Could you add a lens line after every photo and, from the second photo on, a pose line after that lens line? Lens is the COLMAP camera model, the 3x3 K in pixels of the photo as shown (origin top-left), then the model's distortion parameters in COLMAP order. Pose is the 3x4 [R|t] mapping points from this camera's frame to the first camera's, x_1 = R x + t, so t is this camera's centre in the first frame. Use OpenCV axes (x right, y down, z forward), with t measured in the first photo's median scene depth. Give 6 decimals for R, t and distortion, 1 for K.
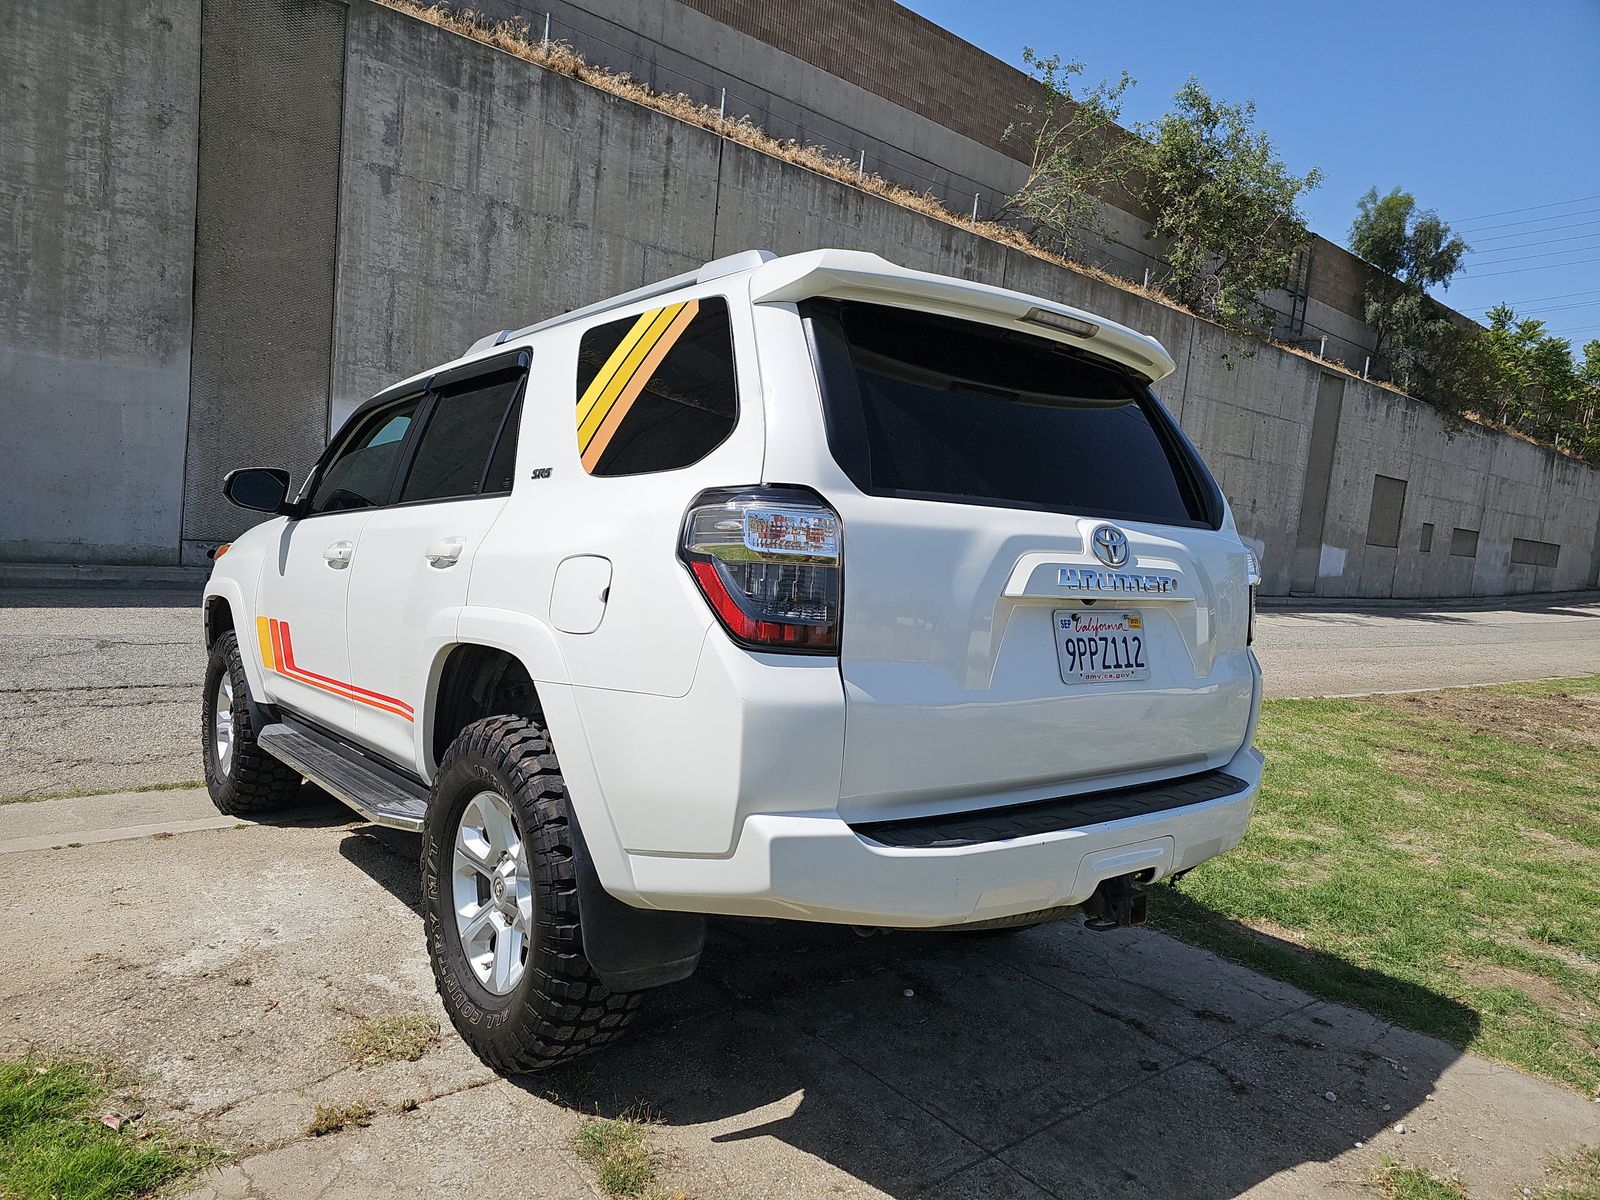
lens RADIAL K [[1062.6, 0, 792.3], [0, 1062.6, 606.9], [0, 0, 1]] dist [0.046280, -0.040498]
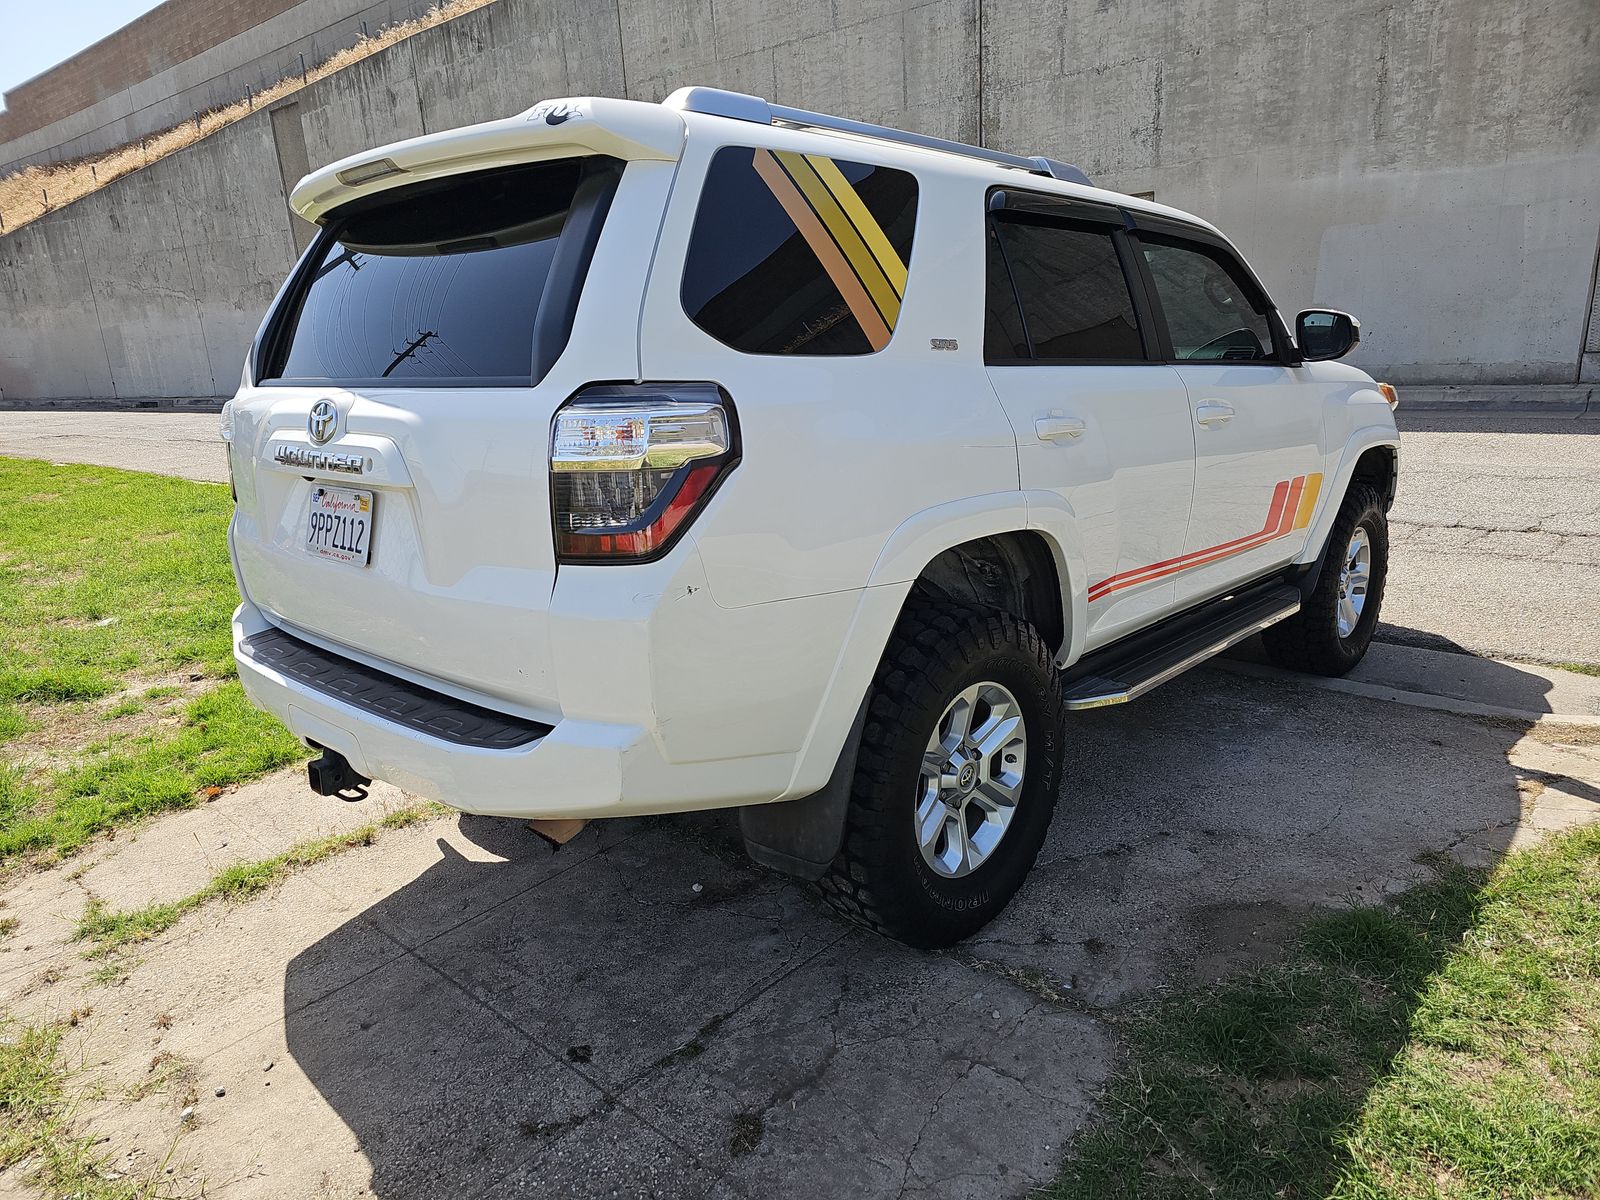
lens RADIAL K [[1052.4, 0, 770.5], [0, 1052.4, 606.3], [0, 0, 1]] dist [0.051177, -0.039269]
pose [[0.121870, 0.181324, -0.975843, 0.269576], [-0.007318, 0.983309, 0.181798, -0.014514], [0.992519, -0.015014, 0.121162, 0.262119]]
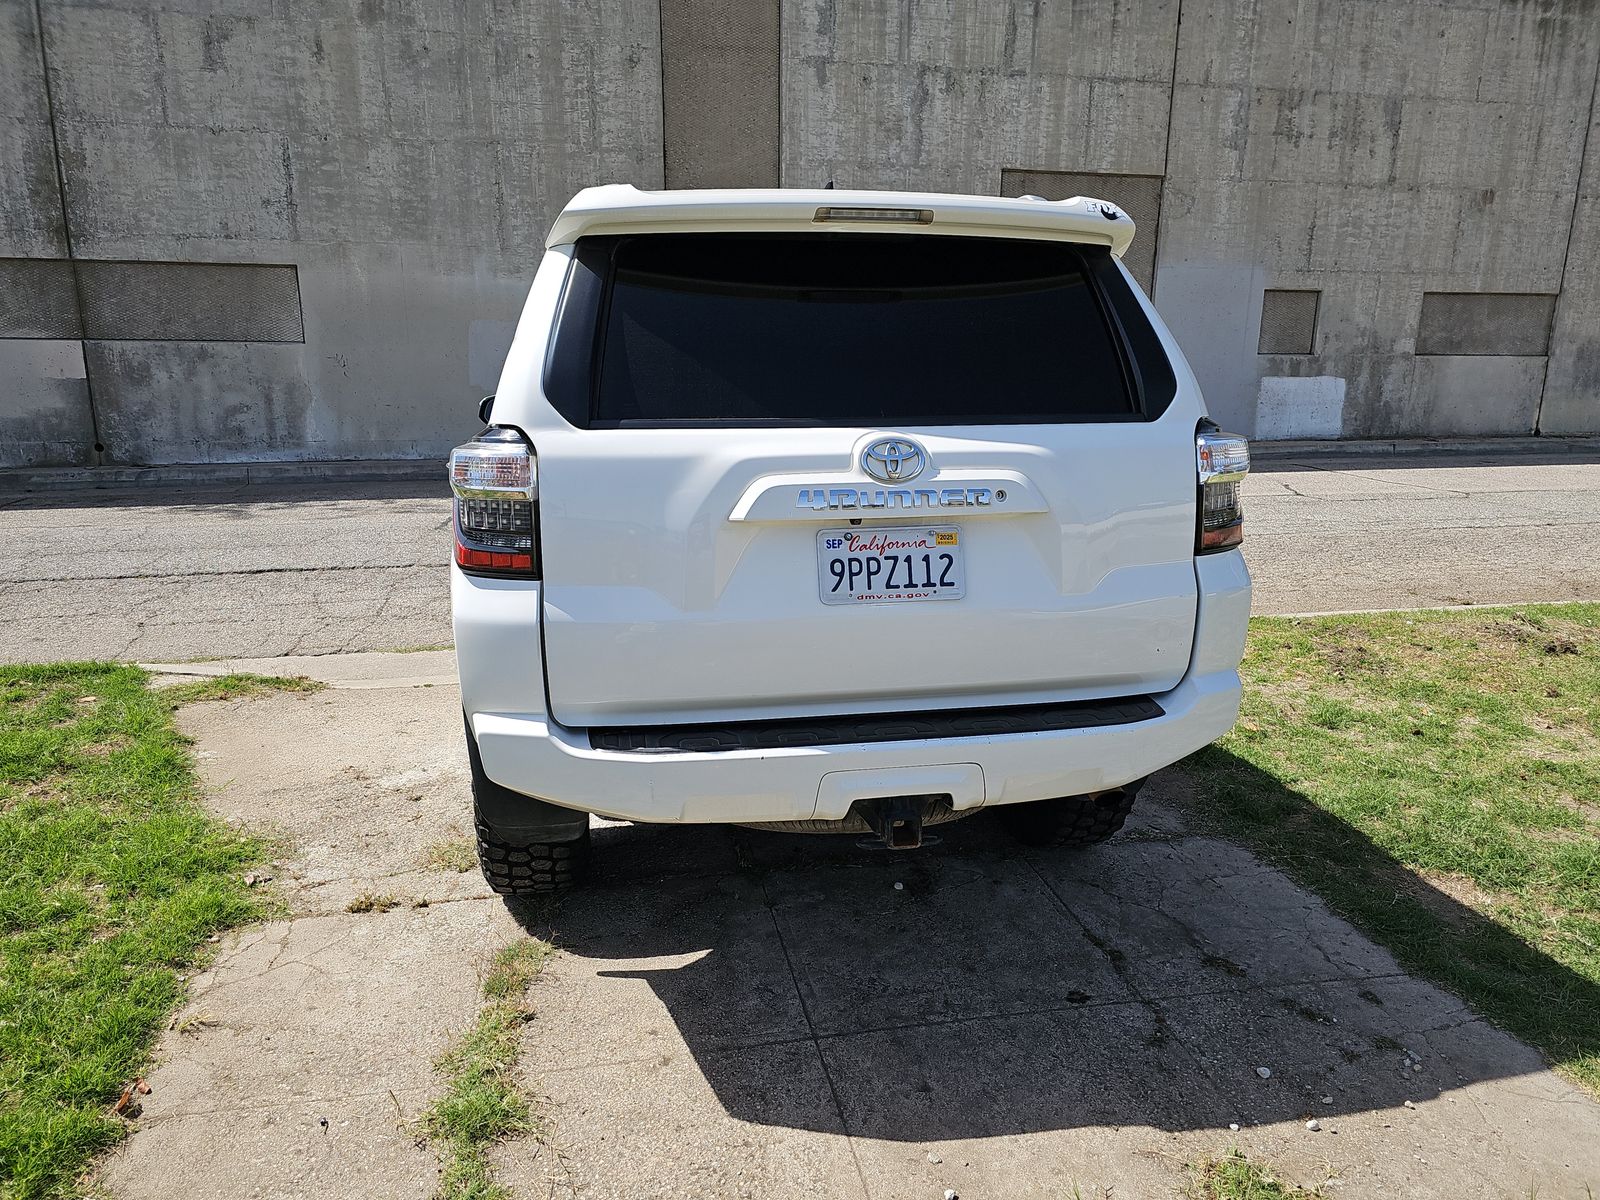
lens RADIAL K [[1062.6, 0, 792.3], [0, 1062.6, 606.9], [0, 0, 1]] dist [0.046280, -0.040498]
pose [[0.876044, 0.032041, -0.481165, 0.138597], [0.029928, 0.992254, 0.120563, -0.009054], [0.481302, -0.120019, 0.868300, 0.024700]]
